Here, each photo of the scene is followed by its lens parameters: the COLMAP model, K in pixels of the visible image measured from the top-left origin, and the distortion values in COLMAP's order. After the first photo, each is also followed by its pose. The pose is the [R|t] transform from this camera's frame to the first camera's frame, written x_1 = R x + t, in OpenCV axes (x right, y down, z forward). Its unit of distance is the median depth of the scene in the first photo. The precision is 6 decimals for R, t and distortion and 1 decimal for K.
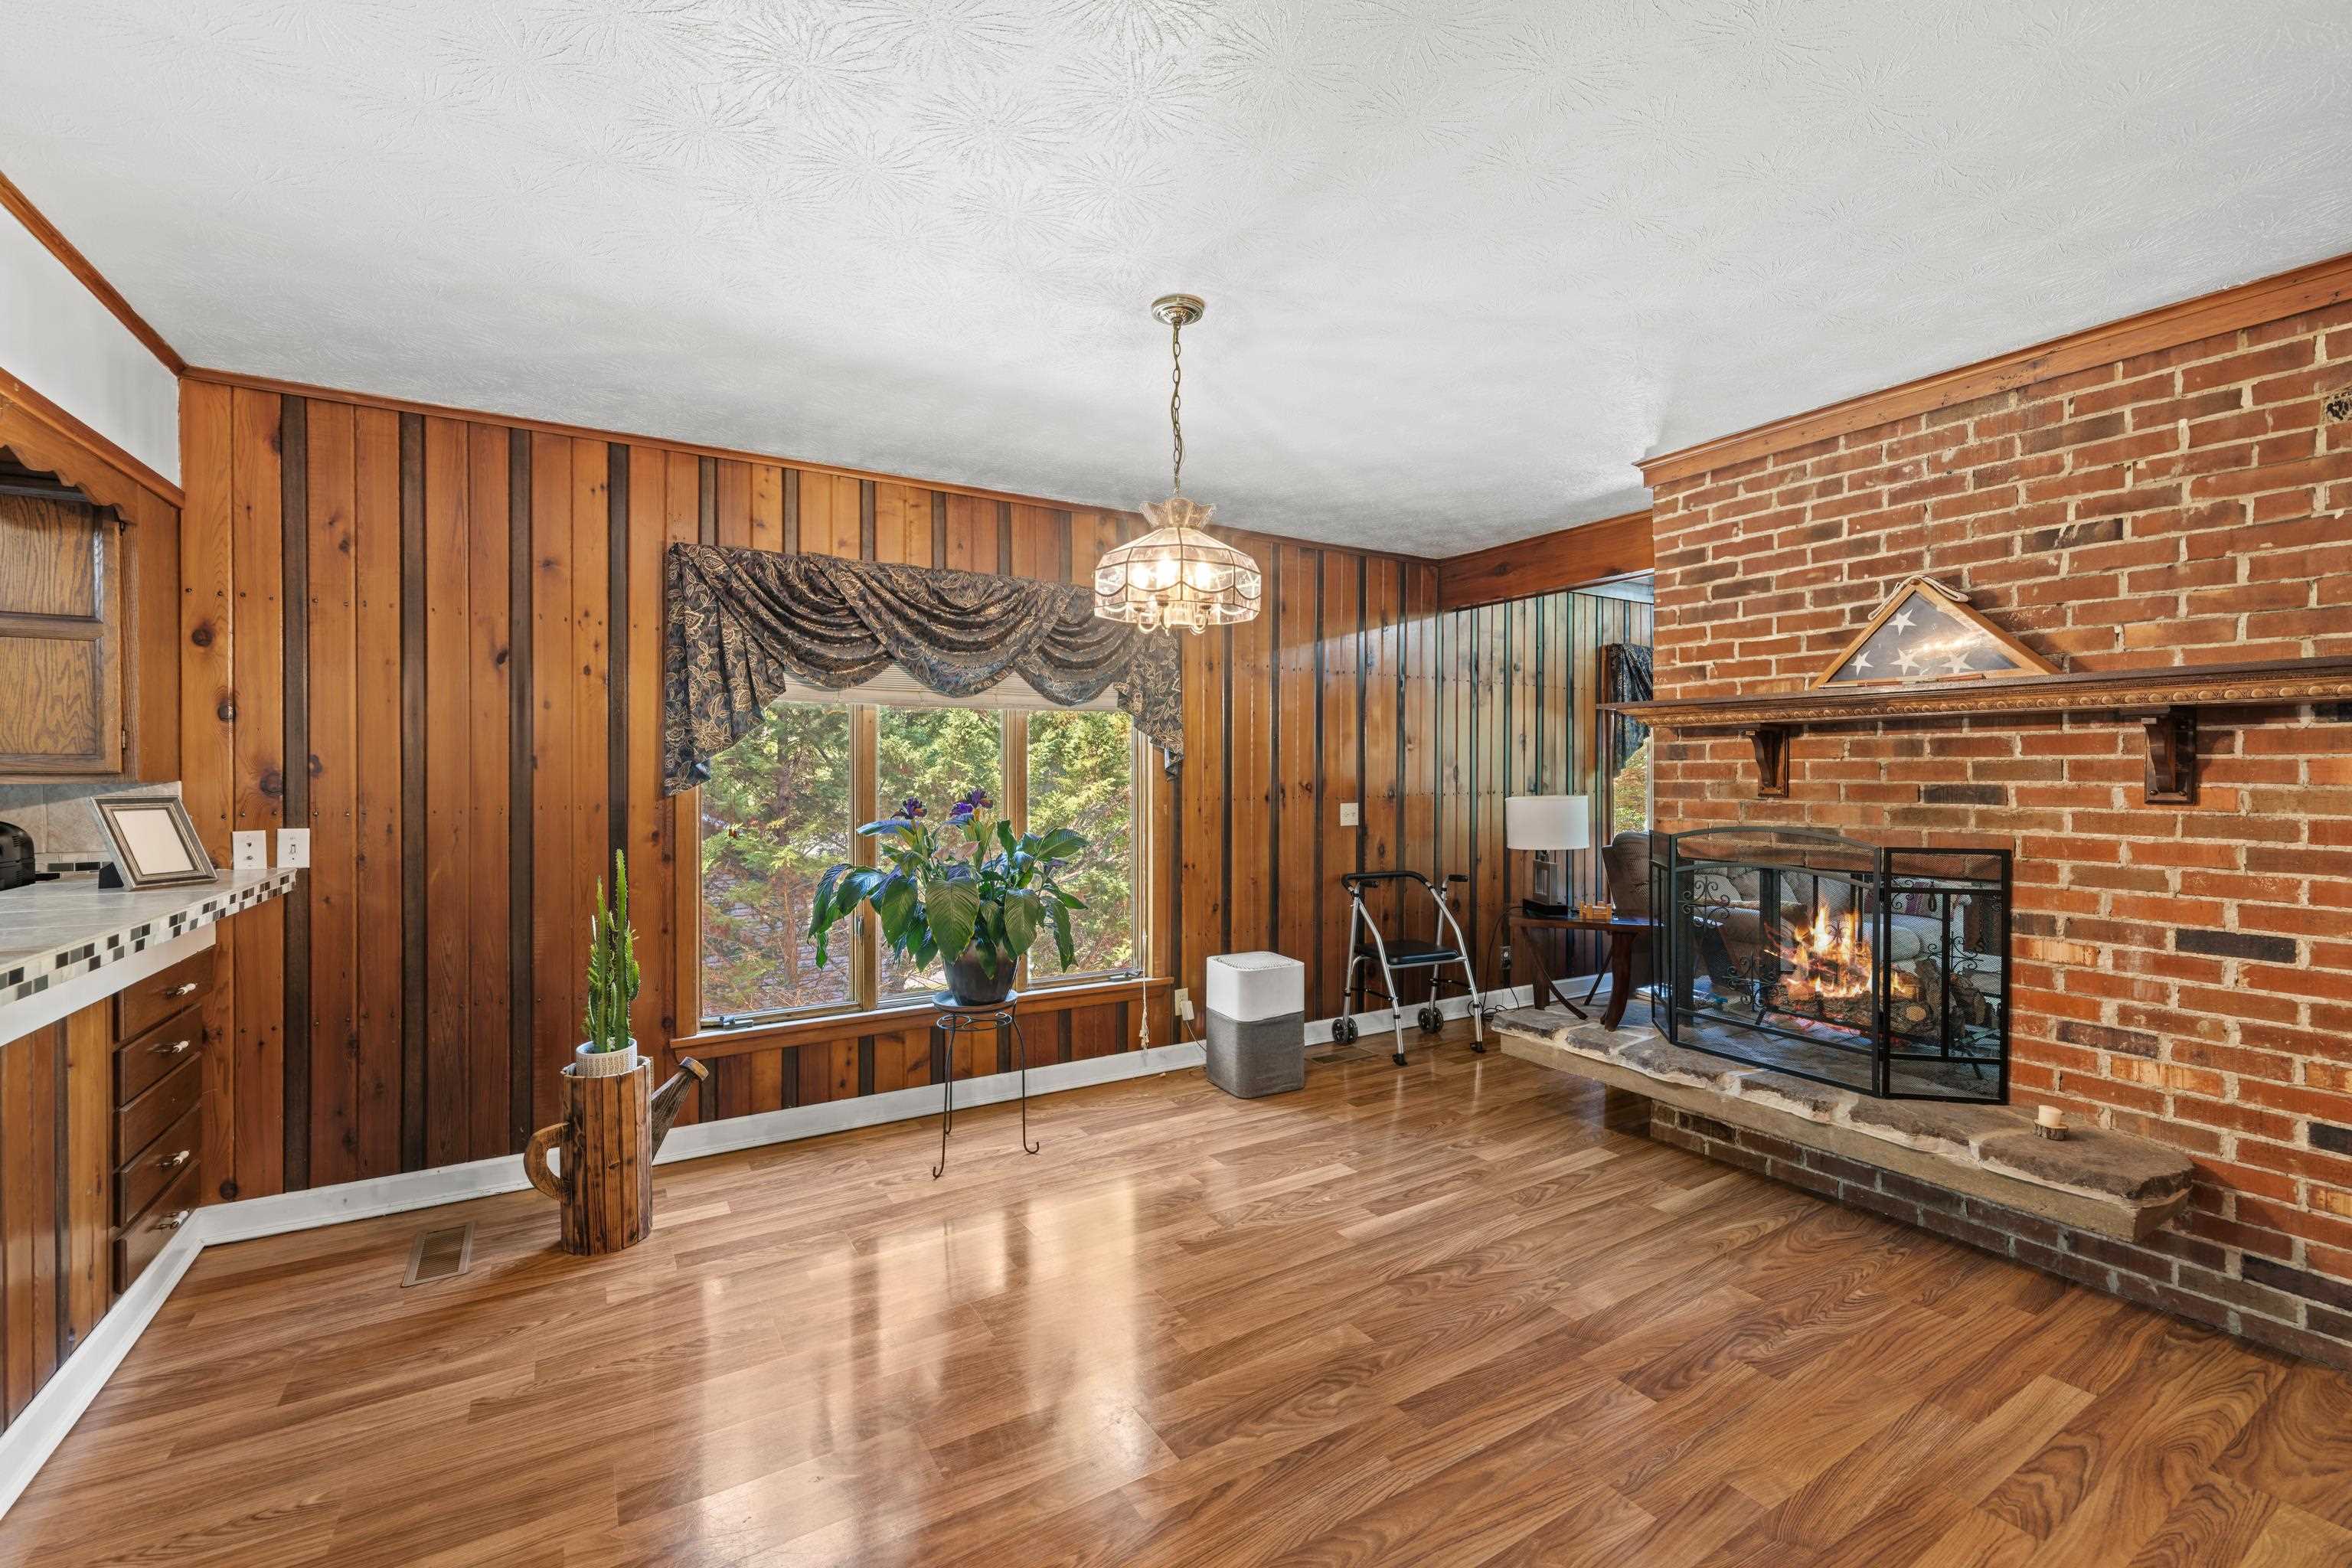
lens RADIAL K [[991.4, 0, 1158.4], [0, 991.4, 783.5], [0, 0, 1]] dist [0.001189, 0.000465]
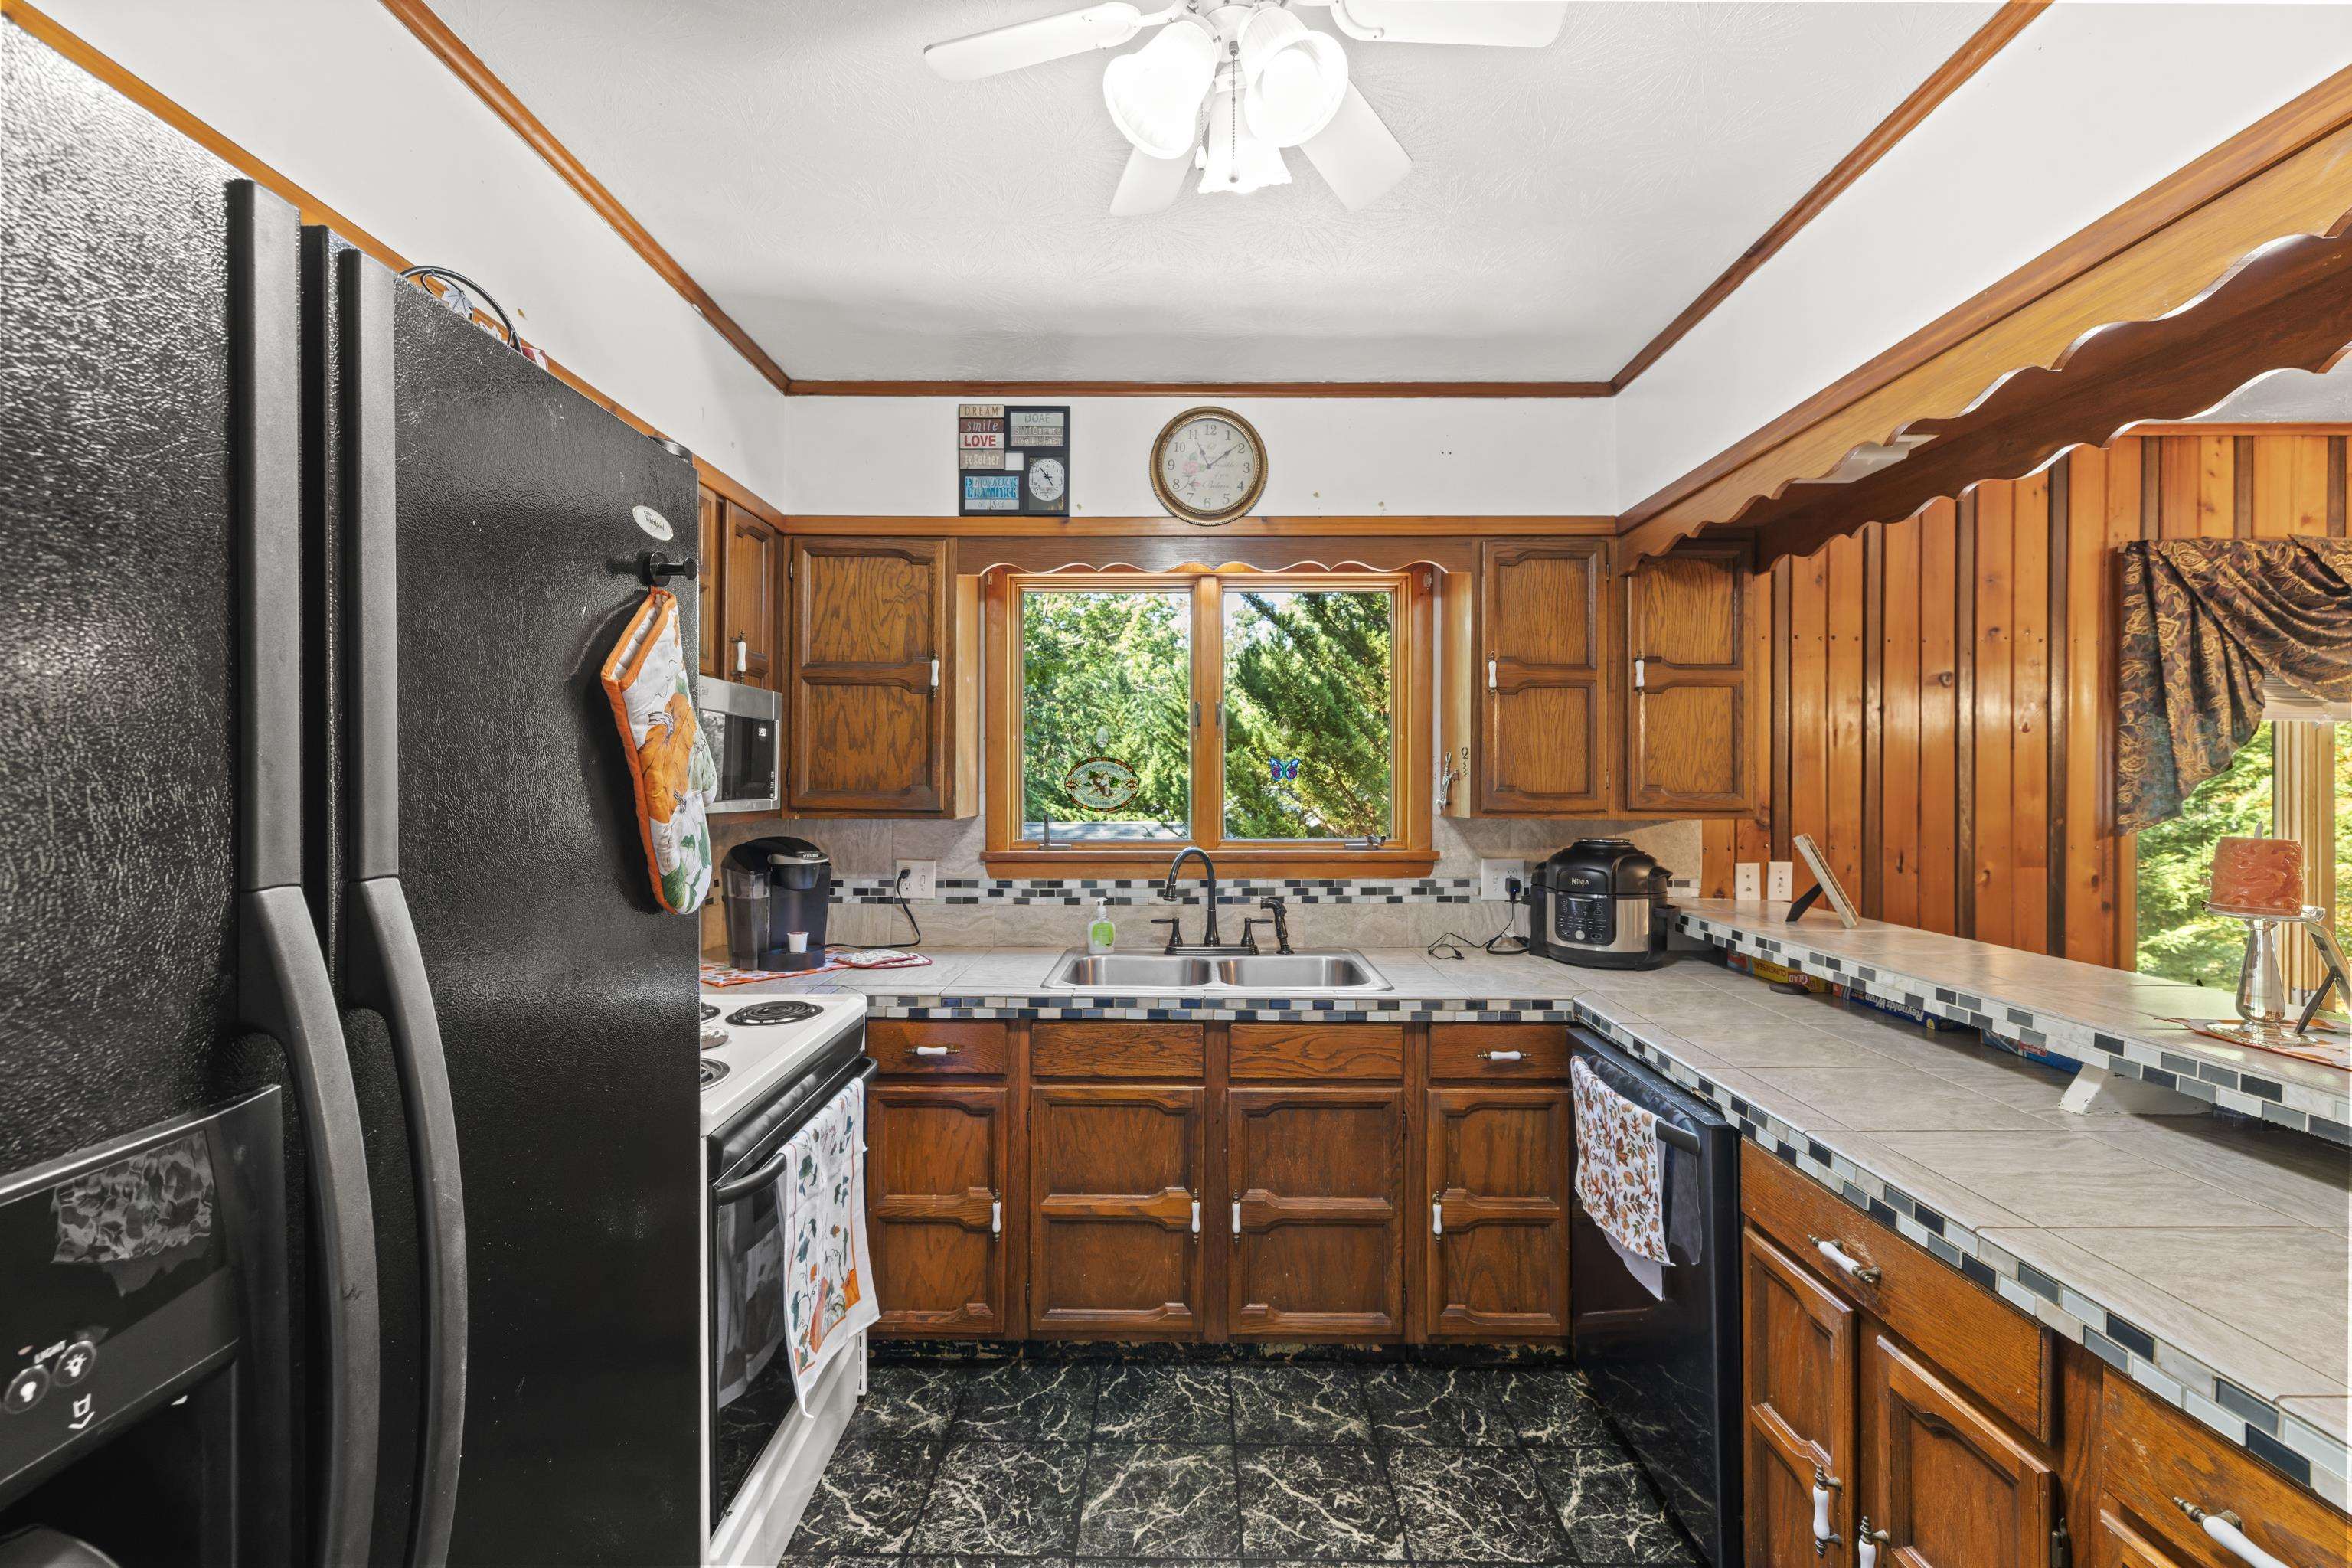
lens RADIAL K [[991.4, 0, 1171.1], [0, 991.4, 780.3], [0, 0, 1]] dist [0.001189, 0.000465]
pose [[0.849643, 0.002591, -0.527351, -0.923993], [-0.010287, 0.999879, -0.011663, -0.021910], [0.527257, 0.015334, 0.849567, -0.201599]]
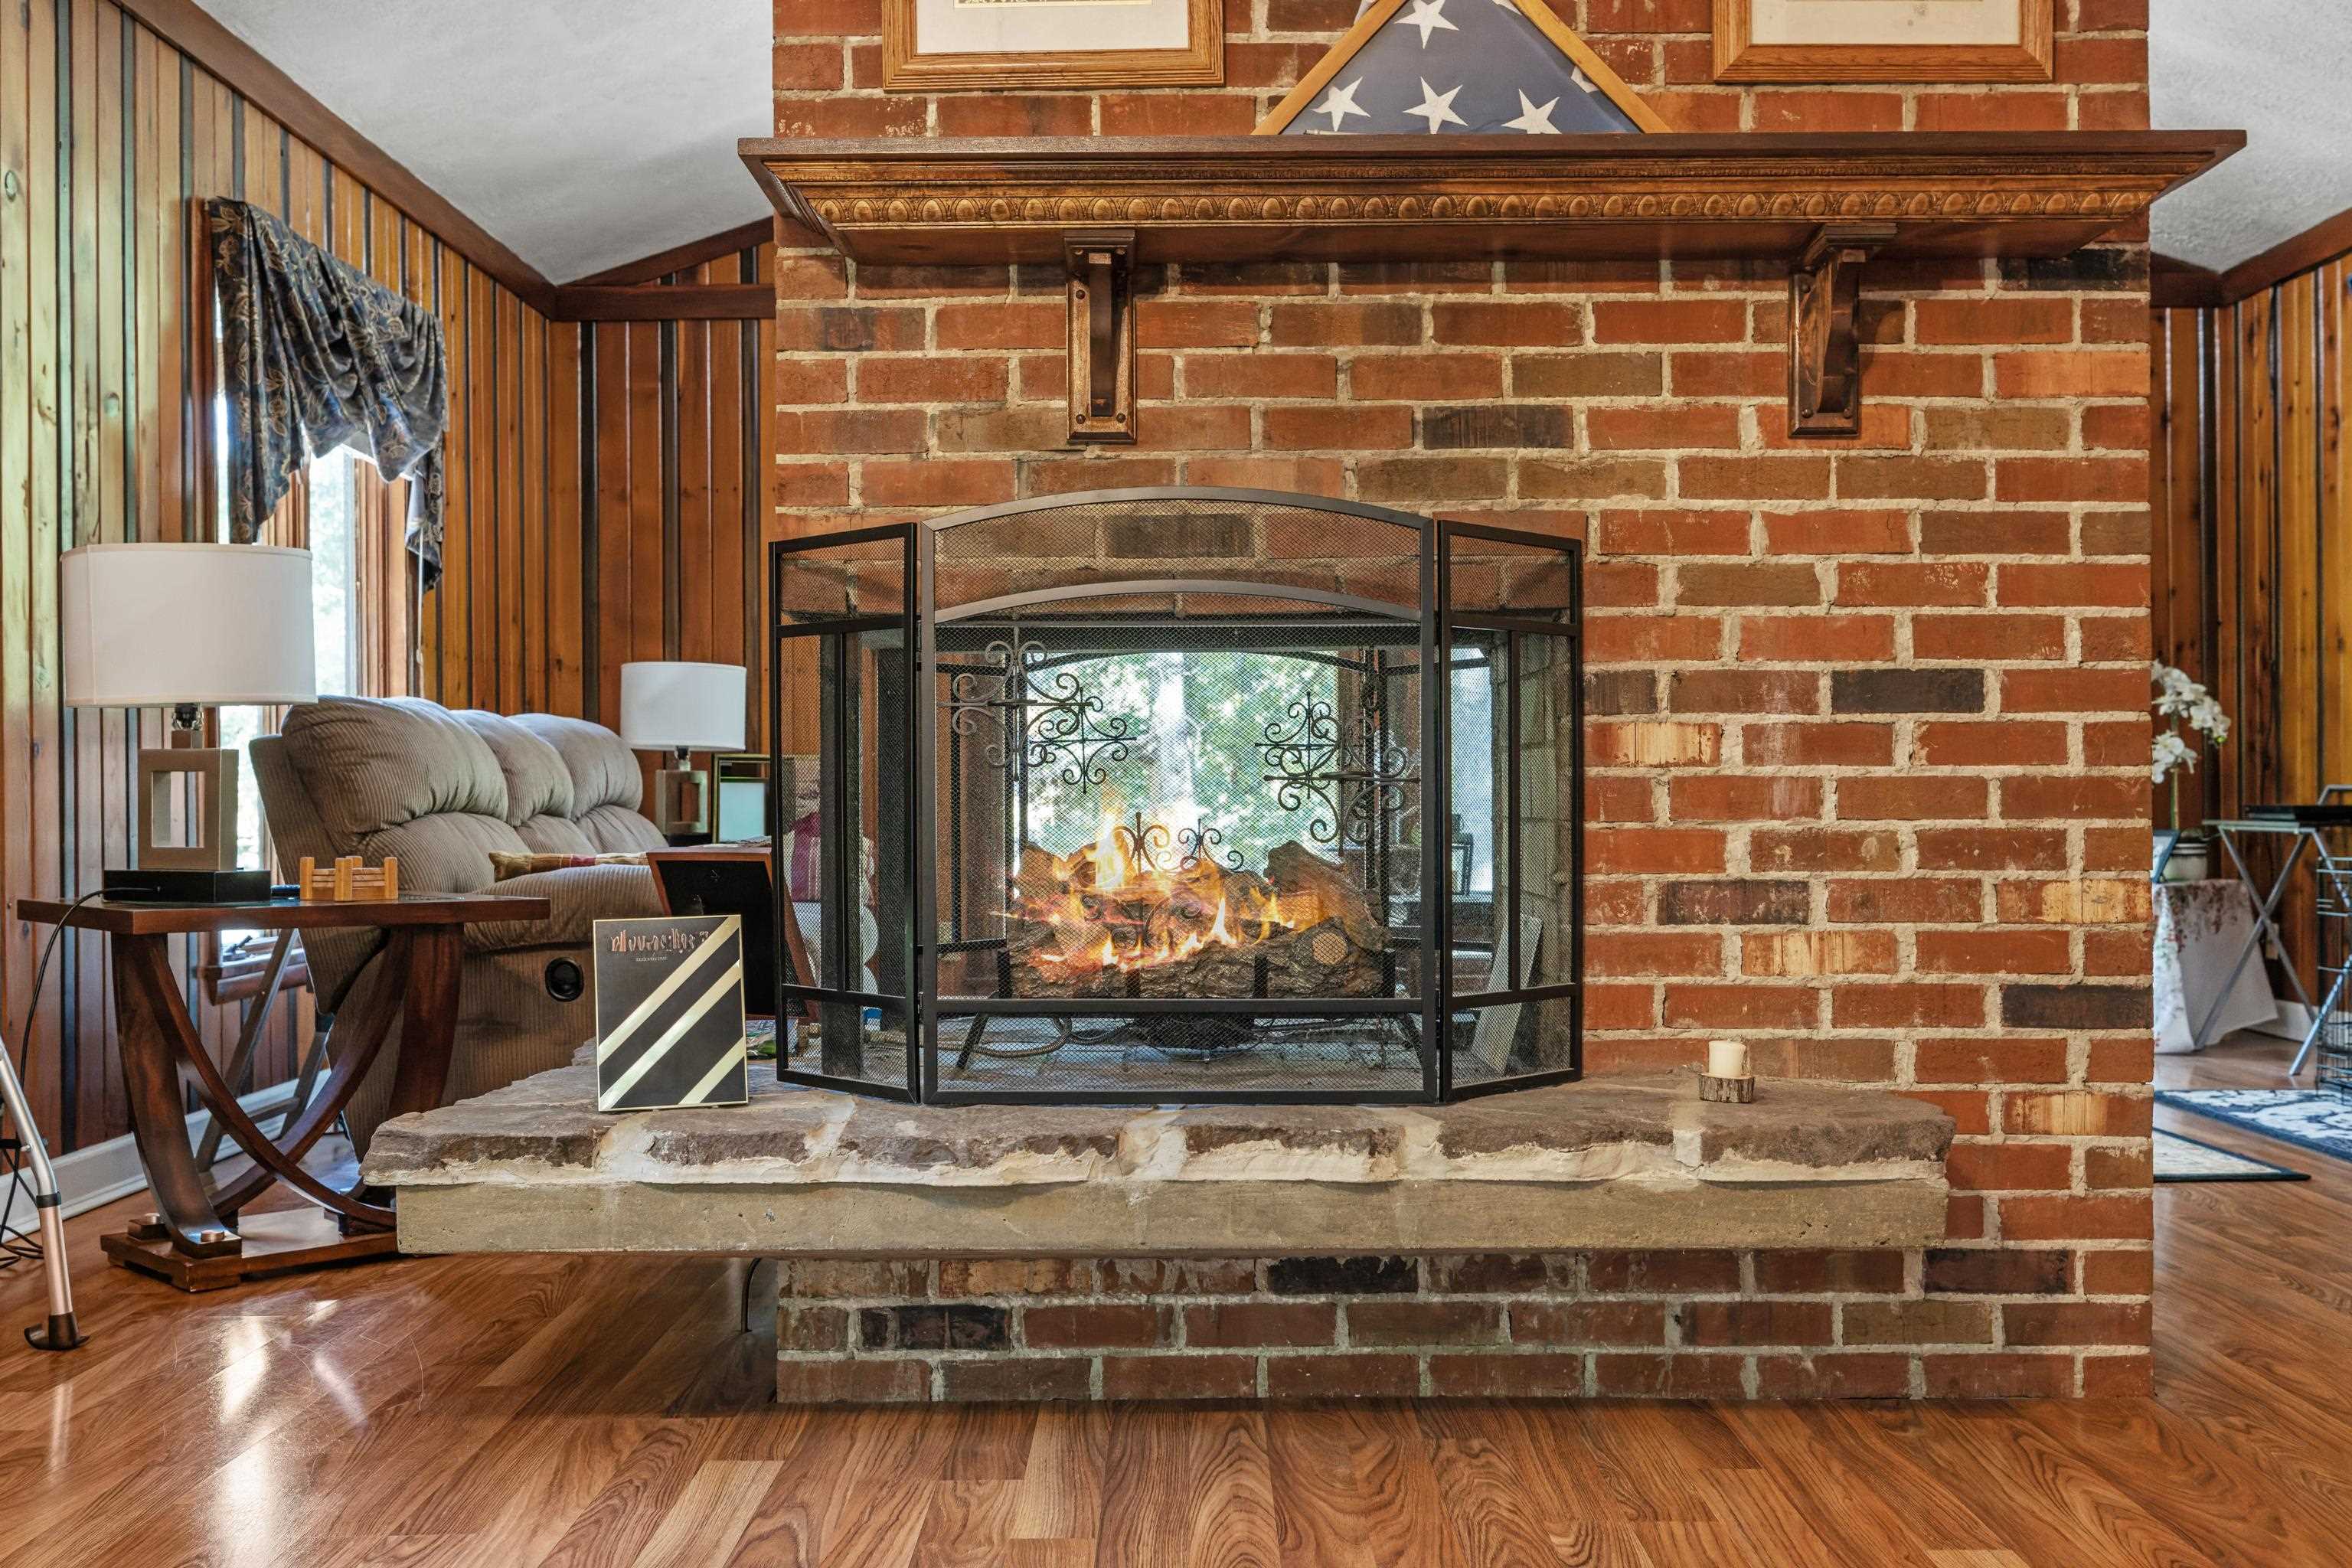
lens RADIAL K [[2314.9, 0, 1218.0], [0, 2314.9, 771.8], [0, 0, 1]] dist [0.000846, 0.000000]
pose [[0.515866, 0.000500, 0.856669, -0.184467], [0.012370, 0.999891, -0.008032, 0.185613], [-0.856580, 0.014740, 0.515804, 0.581578]]
